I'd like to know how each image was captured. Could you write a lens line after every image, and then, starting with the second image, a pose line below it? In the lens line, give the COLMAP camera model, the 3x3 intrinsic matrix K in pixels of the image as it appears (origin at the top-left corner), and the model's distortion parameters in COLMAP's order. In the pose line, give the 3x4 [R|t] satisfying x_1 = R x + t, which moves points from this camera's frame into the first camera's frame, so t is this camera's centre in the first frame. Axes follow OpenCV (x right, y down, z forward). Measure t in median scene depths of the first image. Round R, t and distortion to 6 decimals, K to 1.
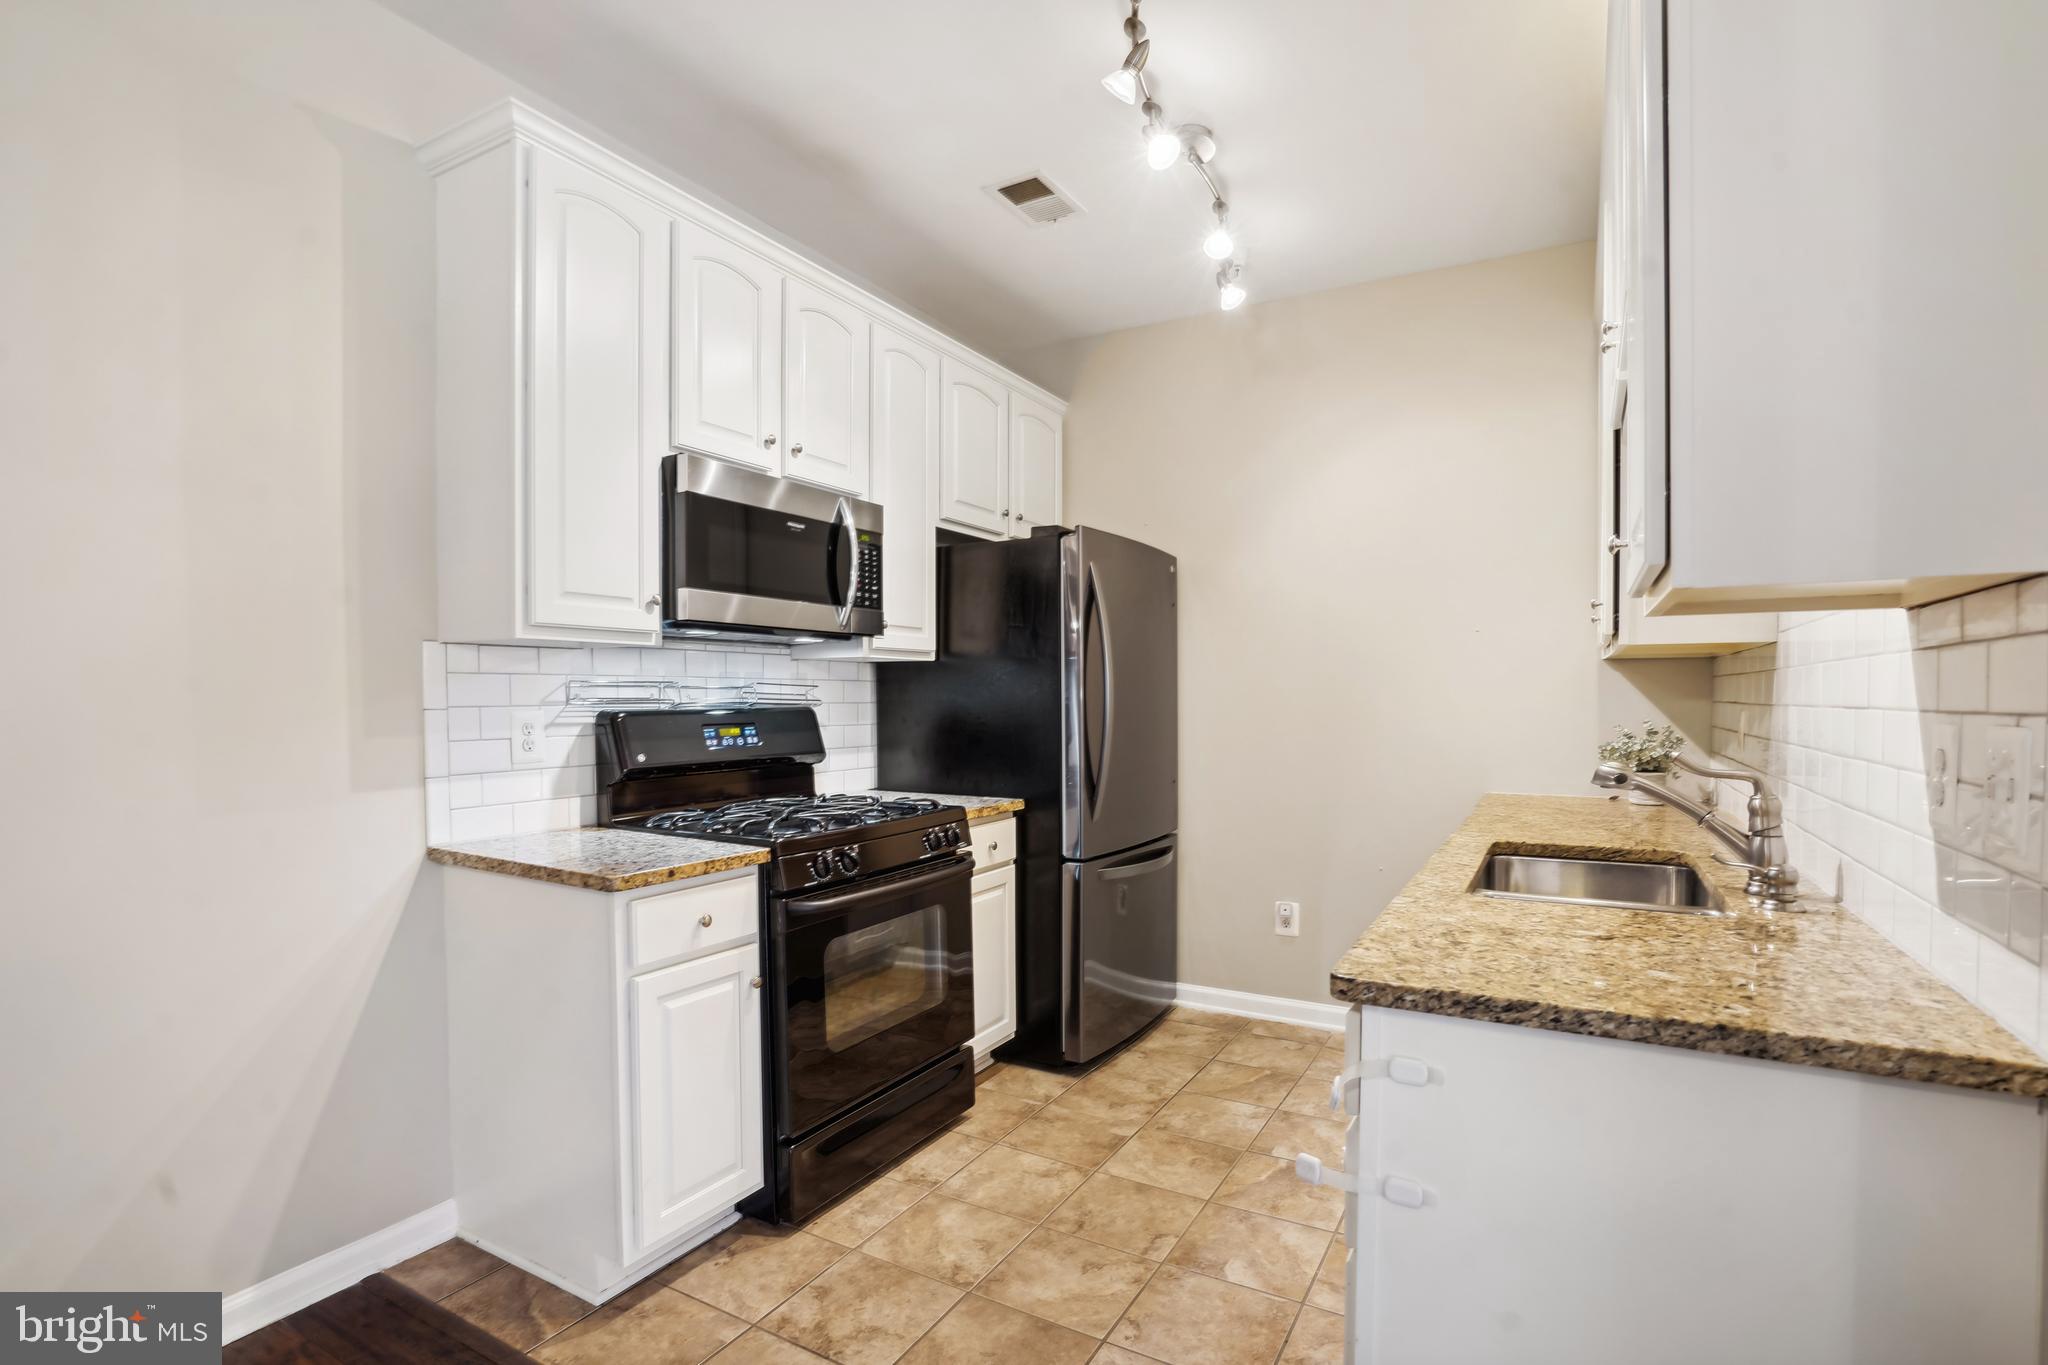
lens RADIAL K [[981.5, 0, 1018.5], [0, 981.5, 713.5], [0, 0, 1]] dist [-0.043362, 0.000161]
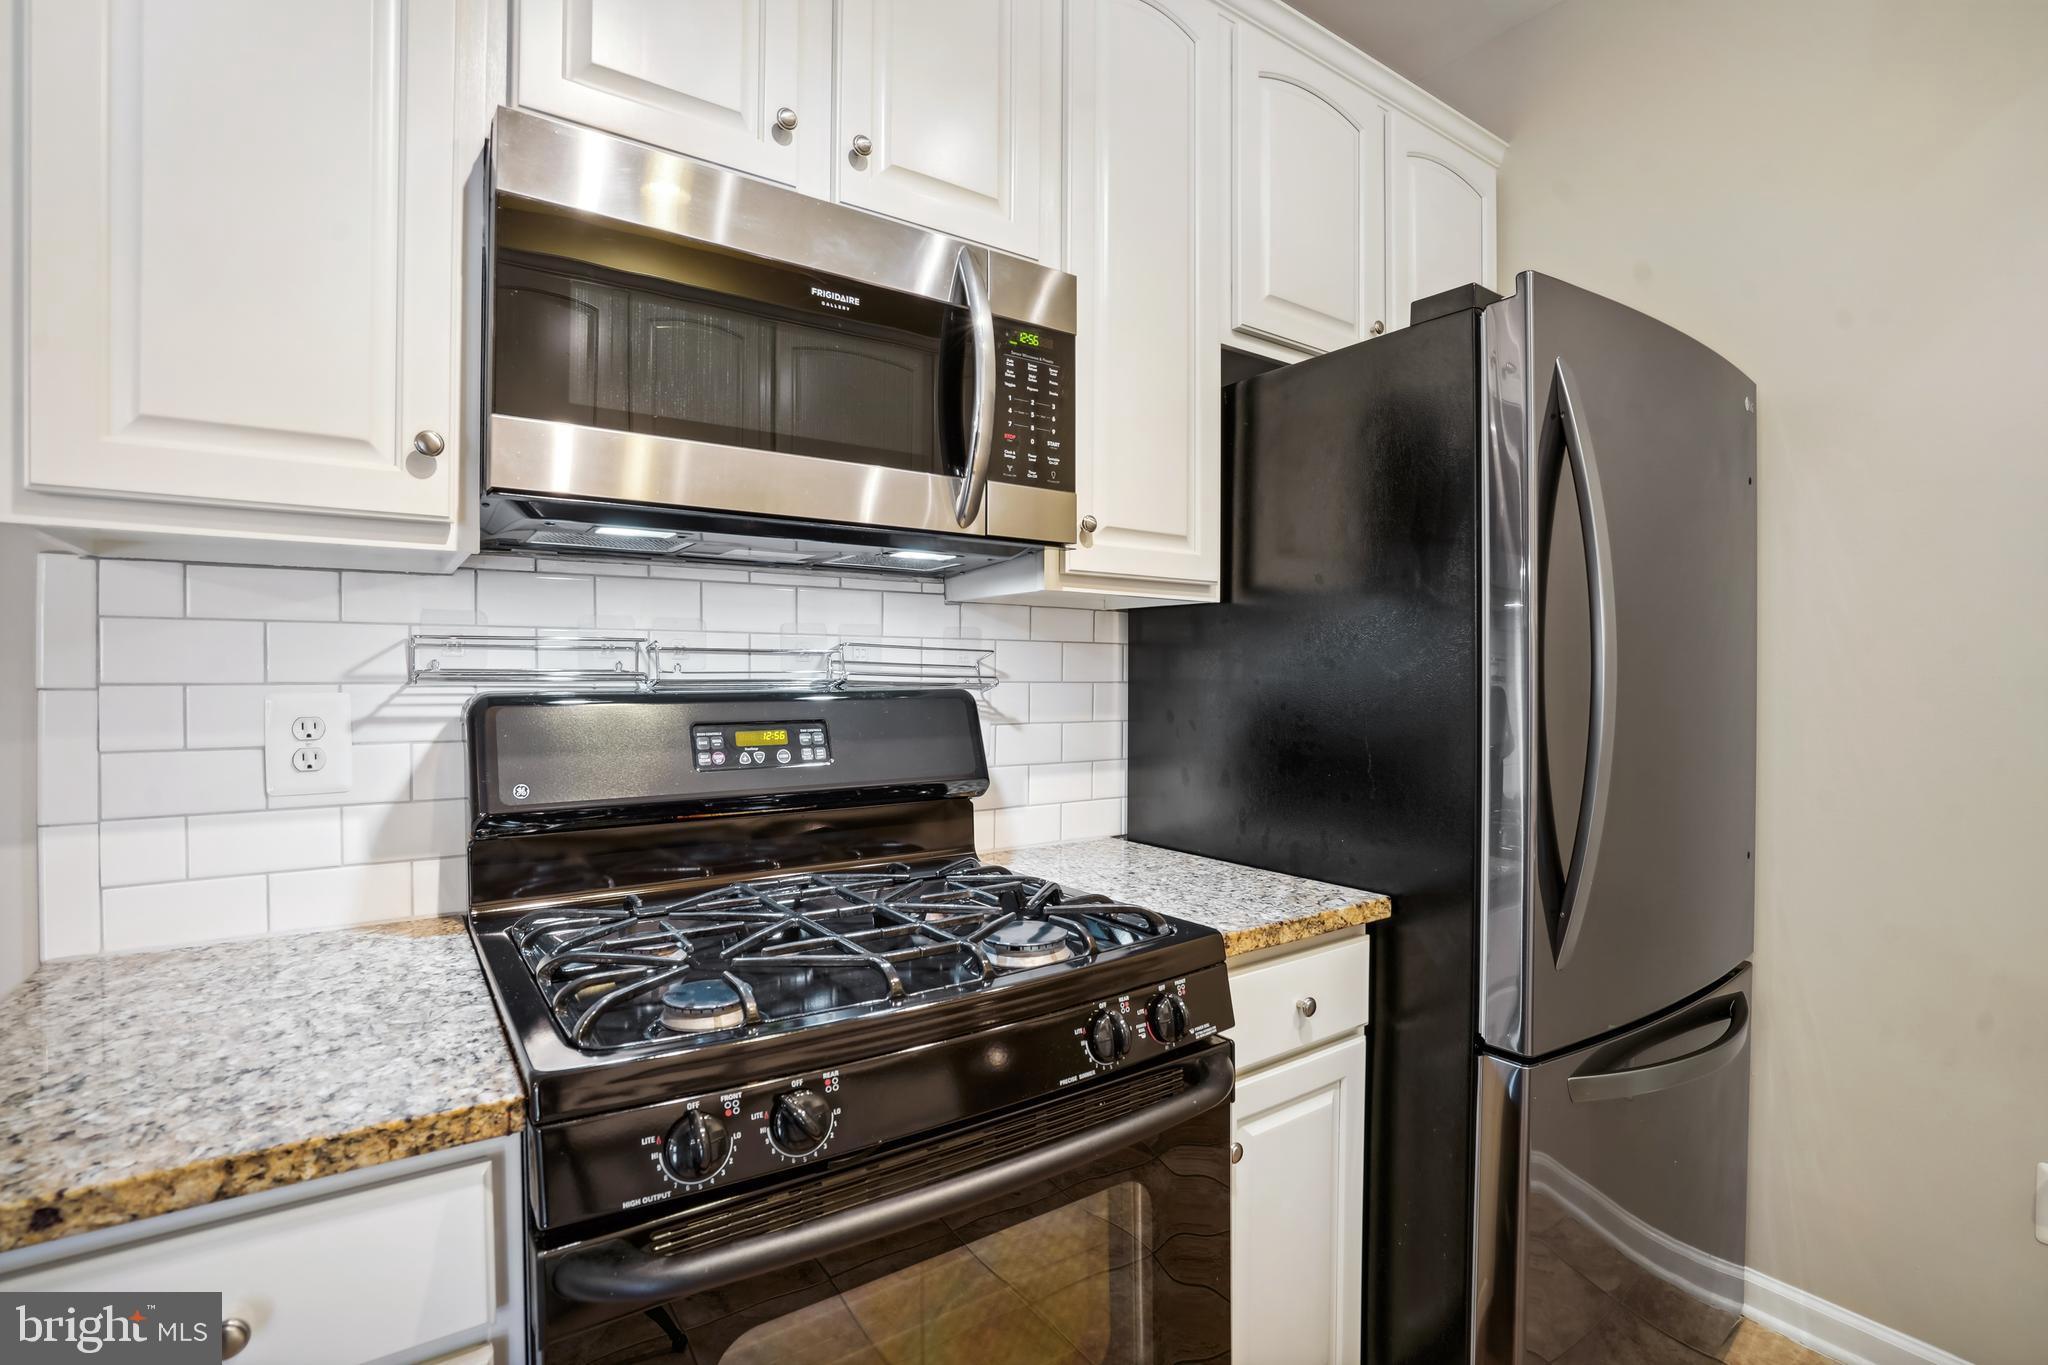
lens RADIAL K [[963.2, 0, 1029.8], [0, 963.2, 677.4], [0, 0, 1]] dist [-0.072392, 0.033161]
pose [[0.908051, 0.008552, -0.418772, 0.038494], [-0.013360, 0.999874, -0.008550, -0.009359], [0.418646, 0.013358, 0.908051, 0.542971]]
